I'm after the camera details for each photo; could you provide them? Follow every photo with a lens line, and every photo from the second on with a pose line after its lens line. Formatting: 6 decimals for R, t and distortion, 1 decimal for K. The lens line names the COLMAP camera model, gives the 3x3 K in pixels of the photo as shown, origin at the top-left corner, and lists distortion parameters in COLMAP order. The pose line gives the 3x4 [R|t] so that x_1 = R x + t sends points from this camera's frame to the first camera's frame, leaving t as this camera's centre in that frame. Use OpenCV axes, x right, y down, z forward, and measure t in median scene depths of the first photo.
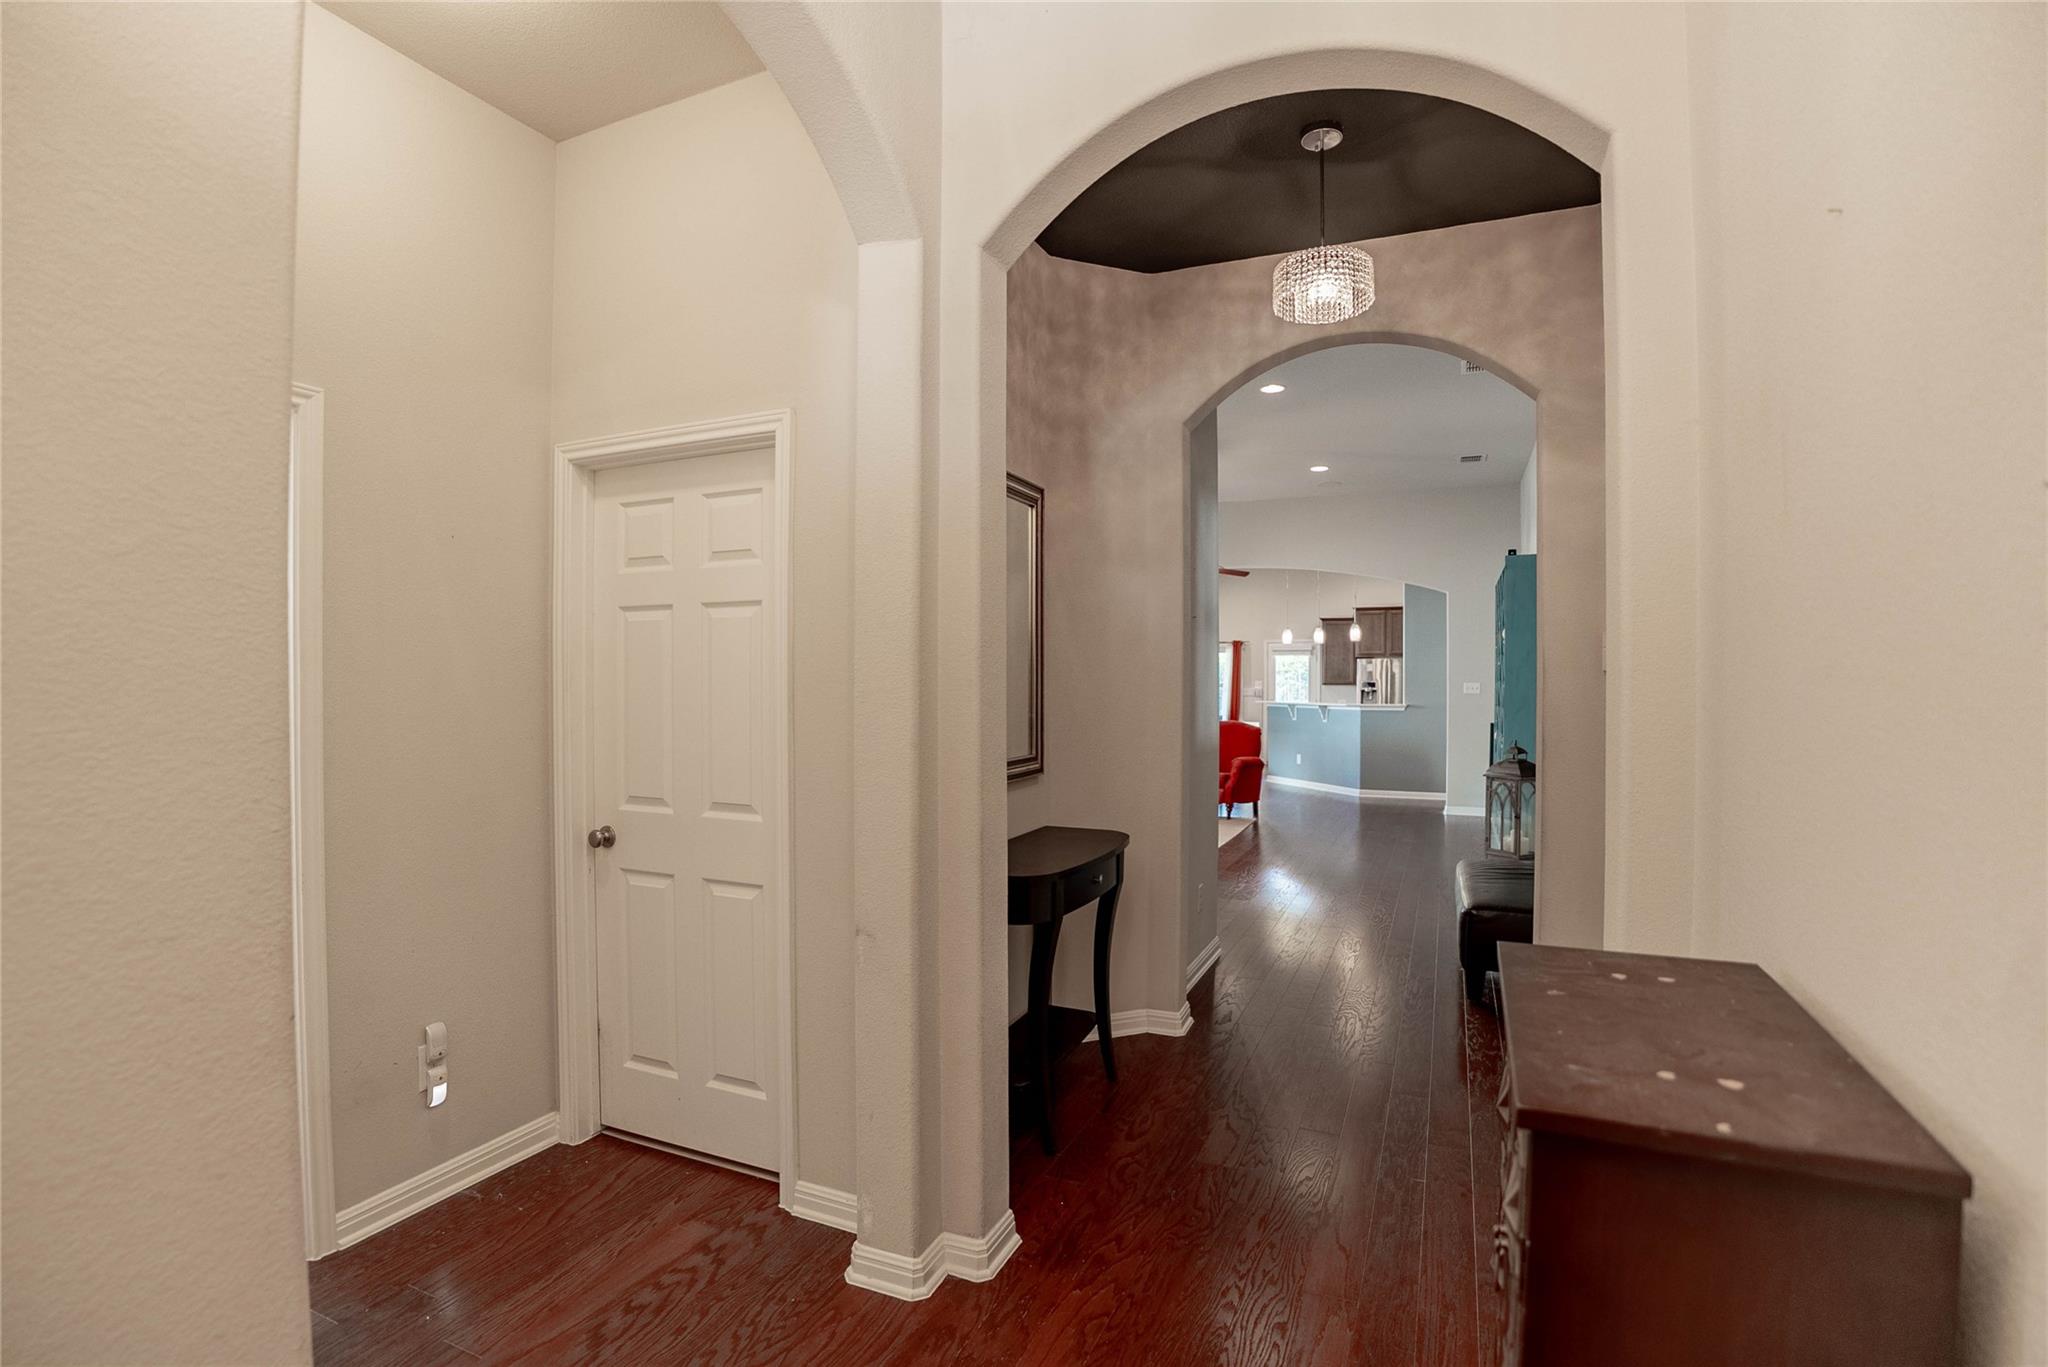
lens RADIAL K [[958.3, 0, 1021.2], [0, 958.3, 691.1], [0, 0, 1]] dist [-0.075524, 0.020629]
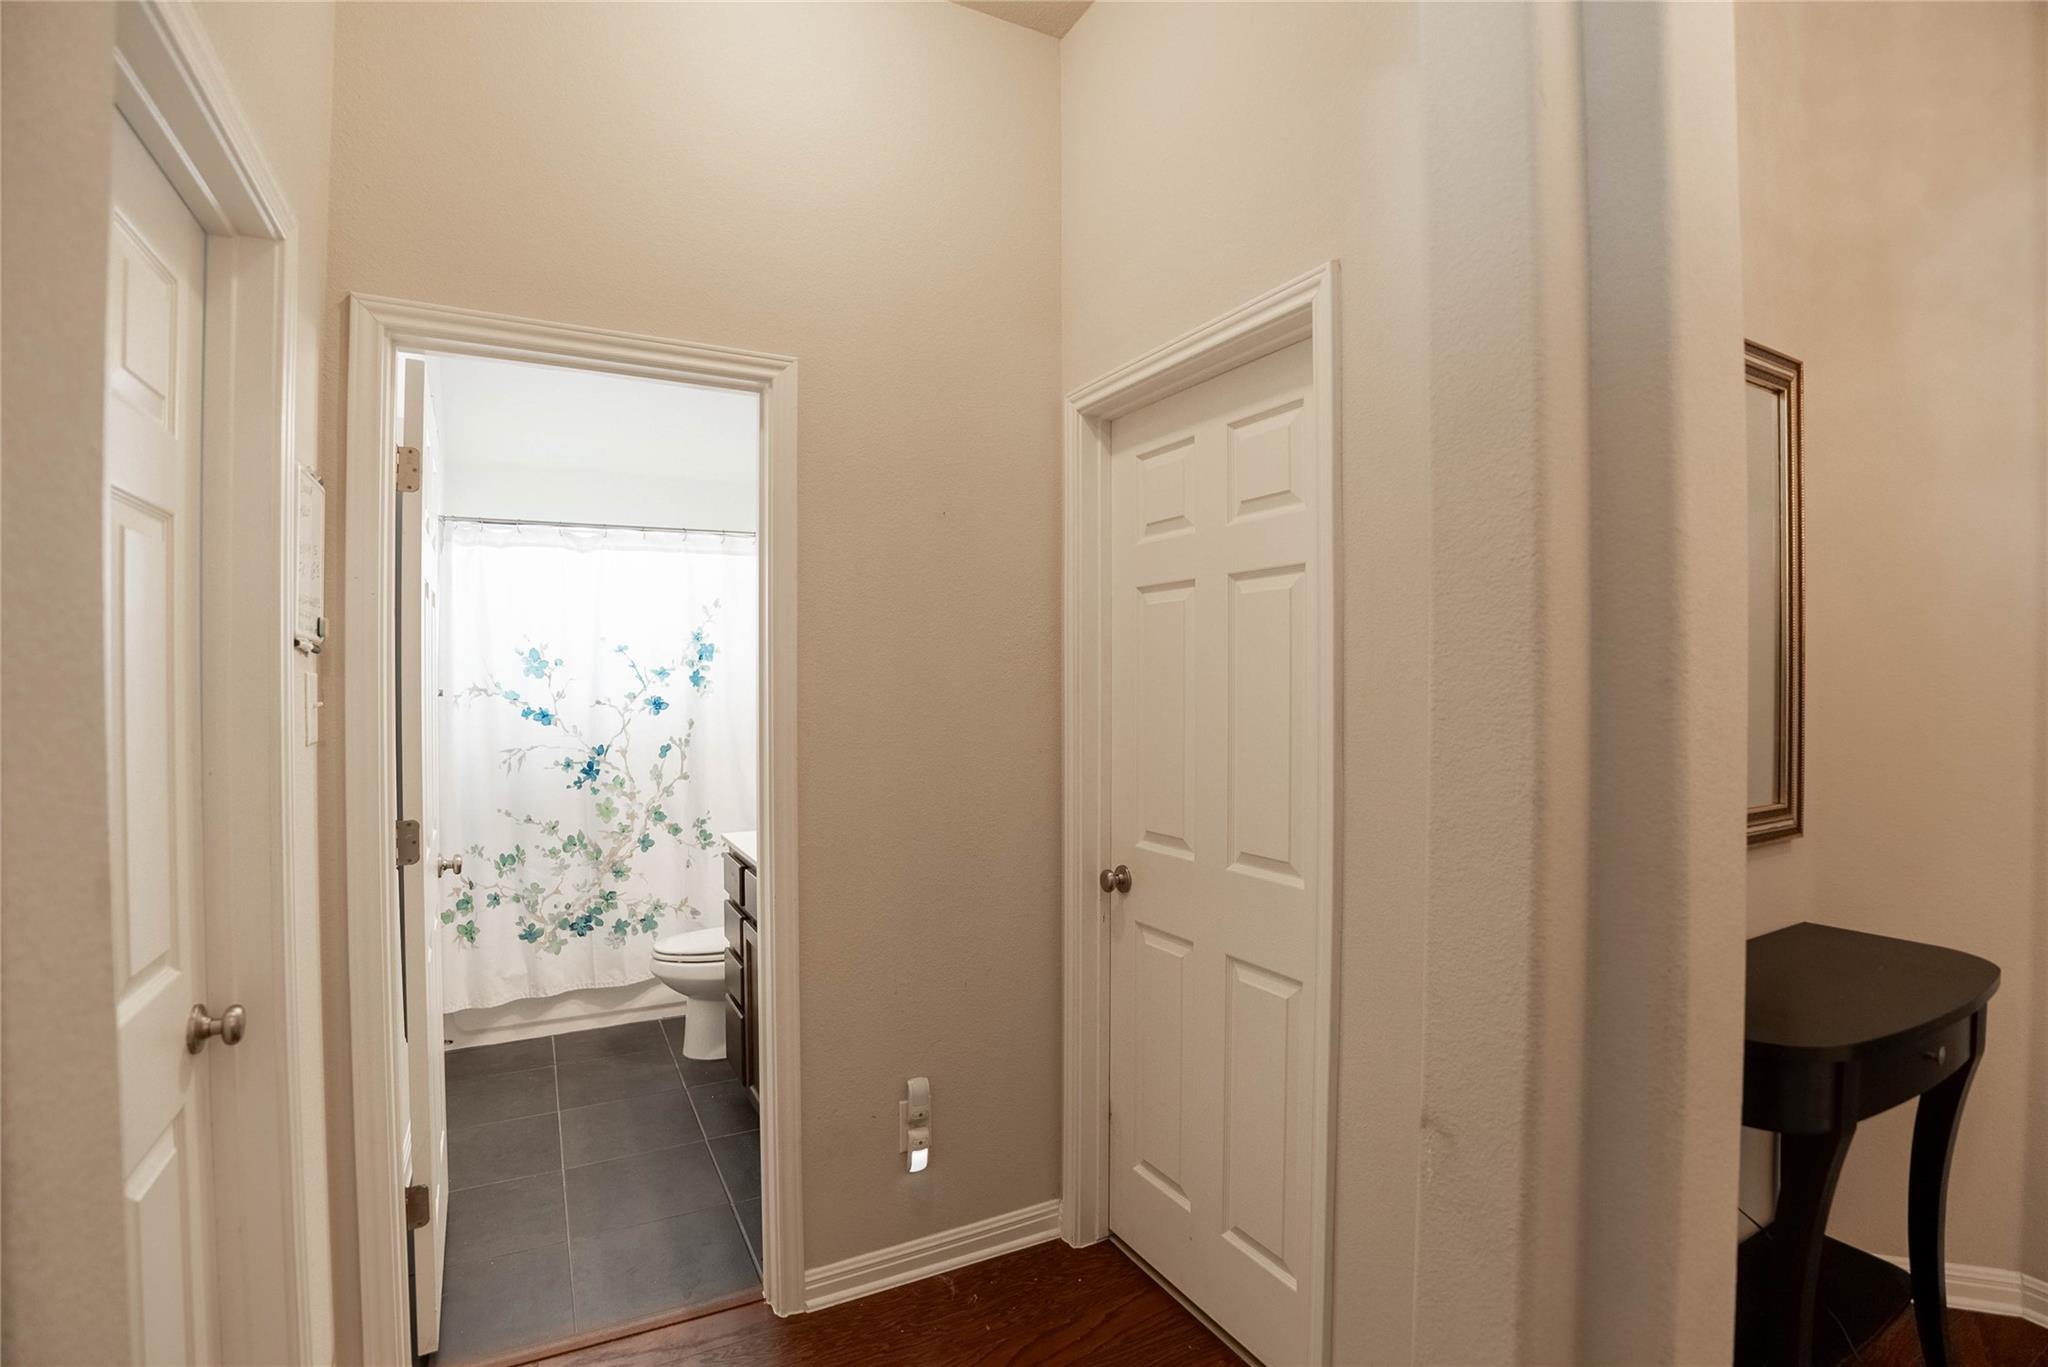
lens RADIAL K [[953.1, 0, 1019.2], [0, 953.1, 690.3], [0, 0, 1]] dist [-0.072603, 0.019881]
pose [[0.788644, 0.004161, -0.614836, -0.016833], [-0.005660, 0.999984, -0.000492, -0.003417], [0.614824, 0.003868, 0.788655, 0.322942]]
